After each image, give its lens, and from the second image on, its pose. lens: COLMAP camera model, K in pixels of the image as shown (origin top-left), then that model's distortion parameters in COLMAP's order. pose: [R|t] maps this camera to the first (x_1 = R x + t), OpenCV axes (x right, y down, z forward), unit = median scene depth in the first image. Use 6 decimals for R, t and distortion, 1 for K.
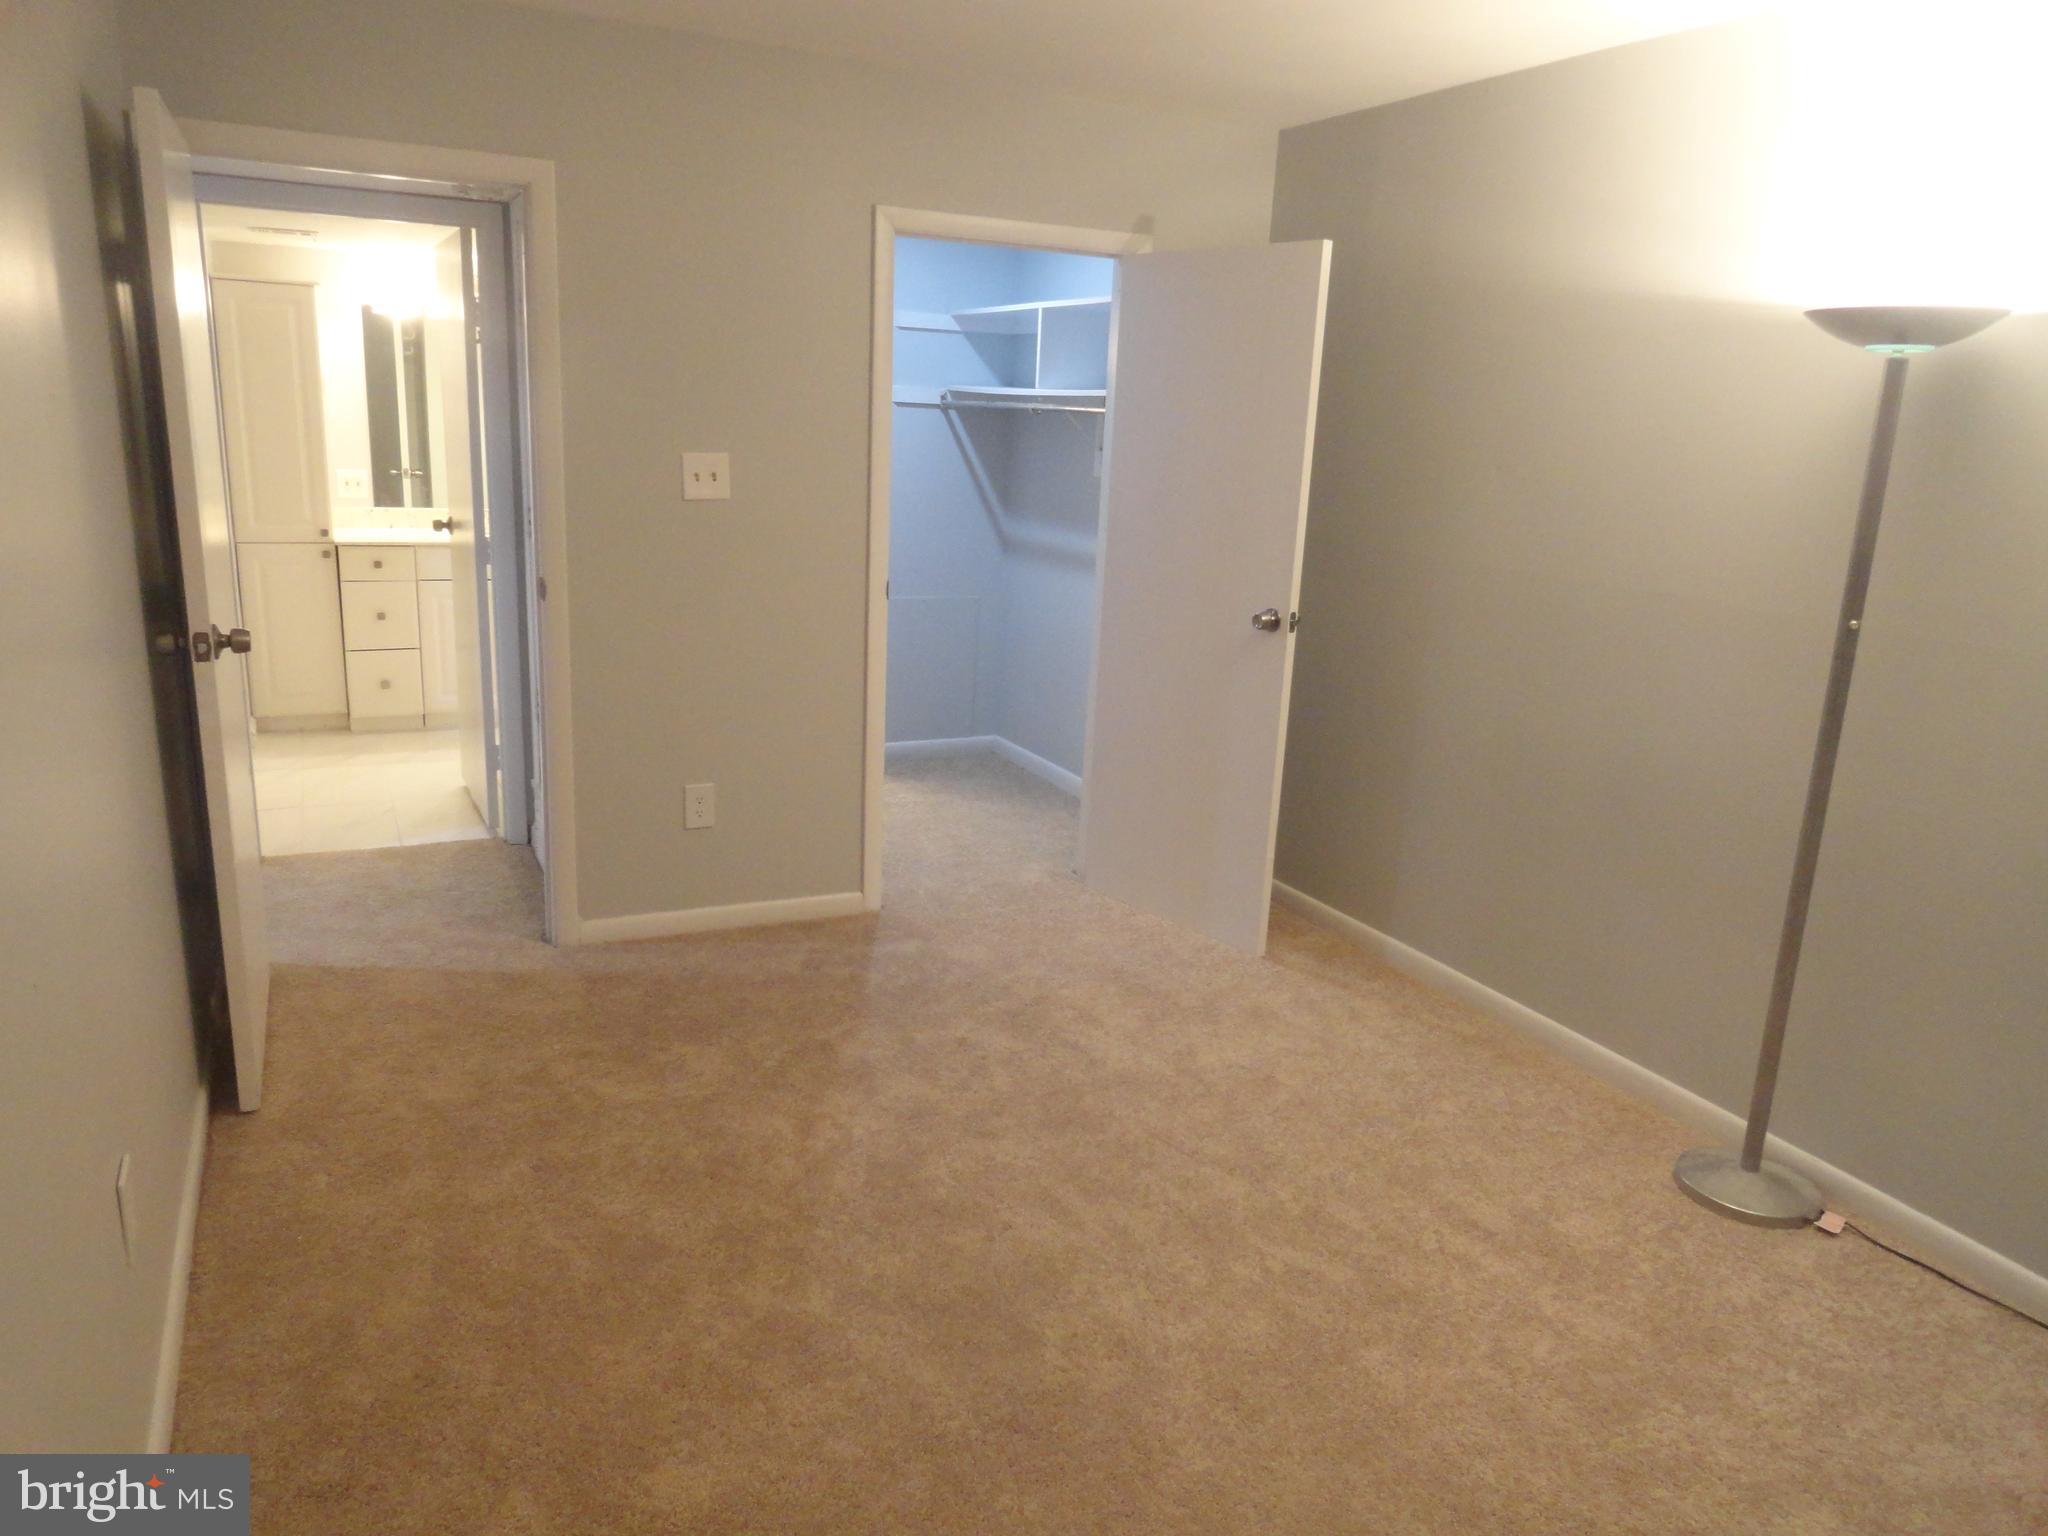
lens RADIAL K [[1401.6, 0, 1027.5], [0, 1401.6, 767.2], [0, 0, 1]] dist [-0.004535, 0.006099]
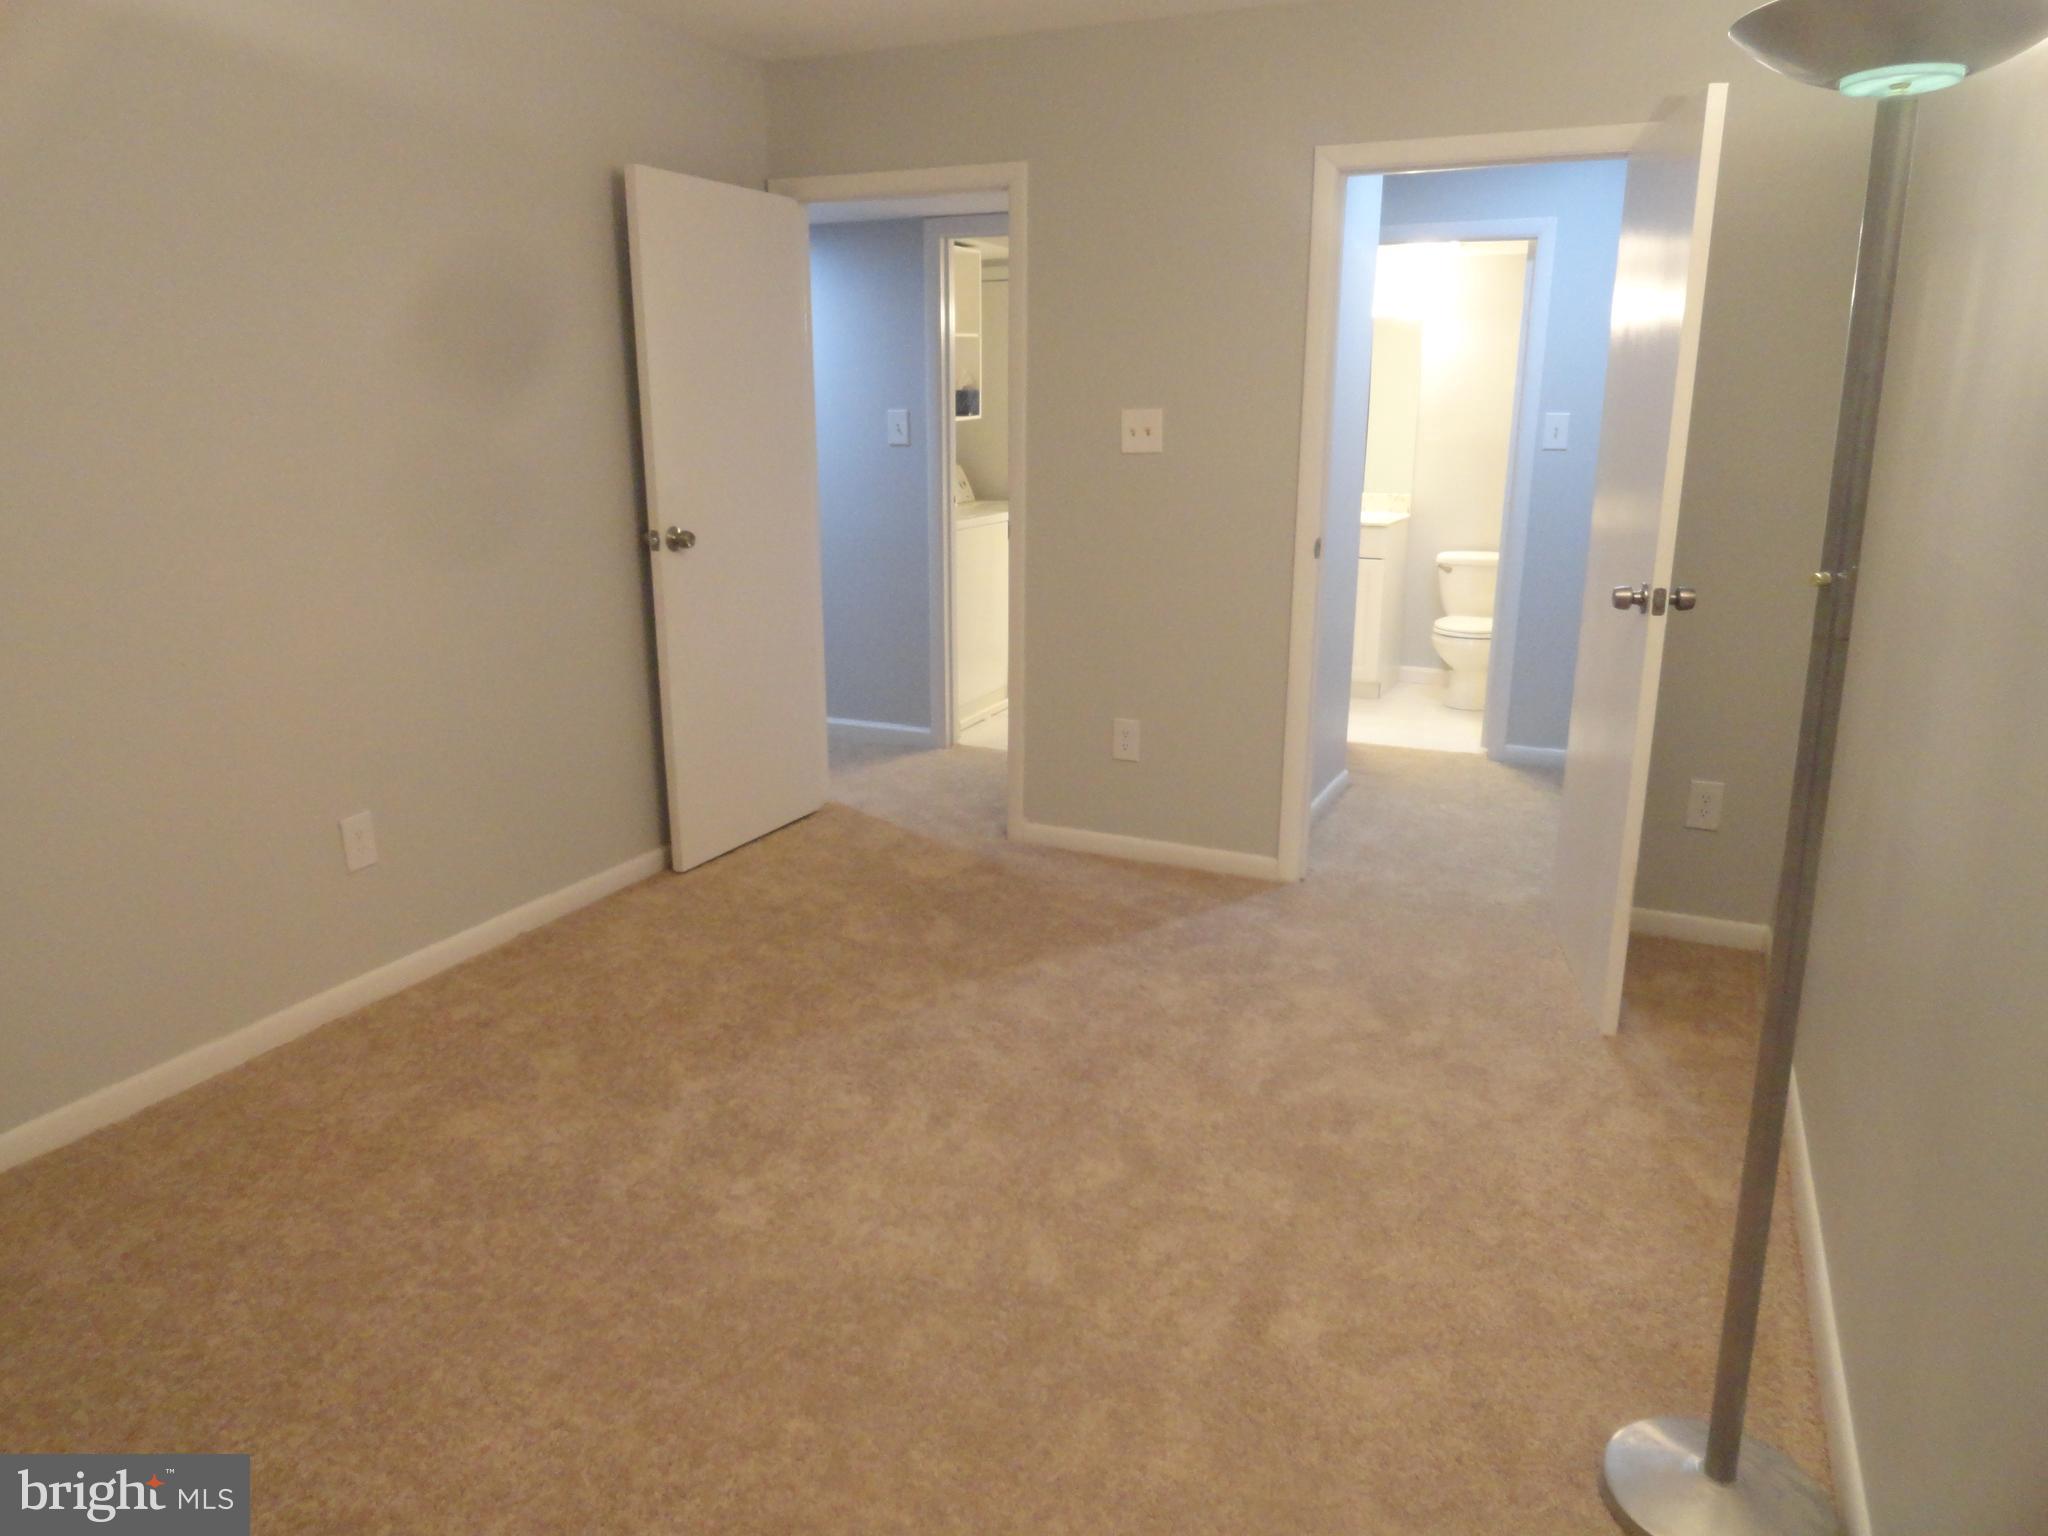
lens RADIAL K [[1401.6, 0, 1027.5], [0, 1401.6, 767.2], [0, 0, 1]] dist [-0.004535, 0.006099]
pose [[0.630748, 0.152957, -0.760764, 0.574404], [-0.167056, 0.984158, 0.059366, -0.003160], [0.757792, 0.089646, 0.646308, 0.261746]]
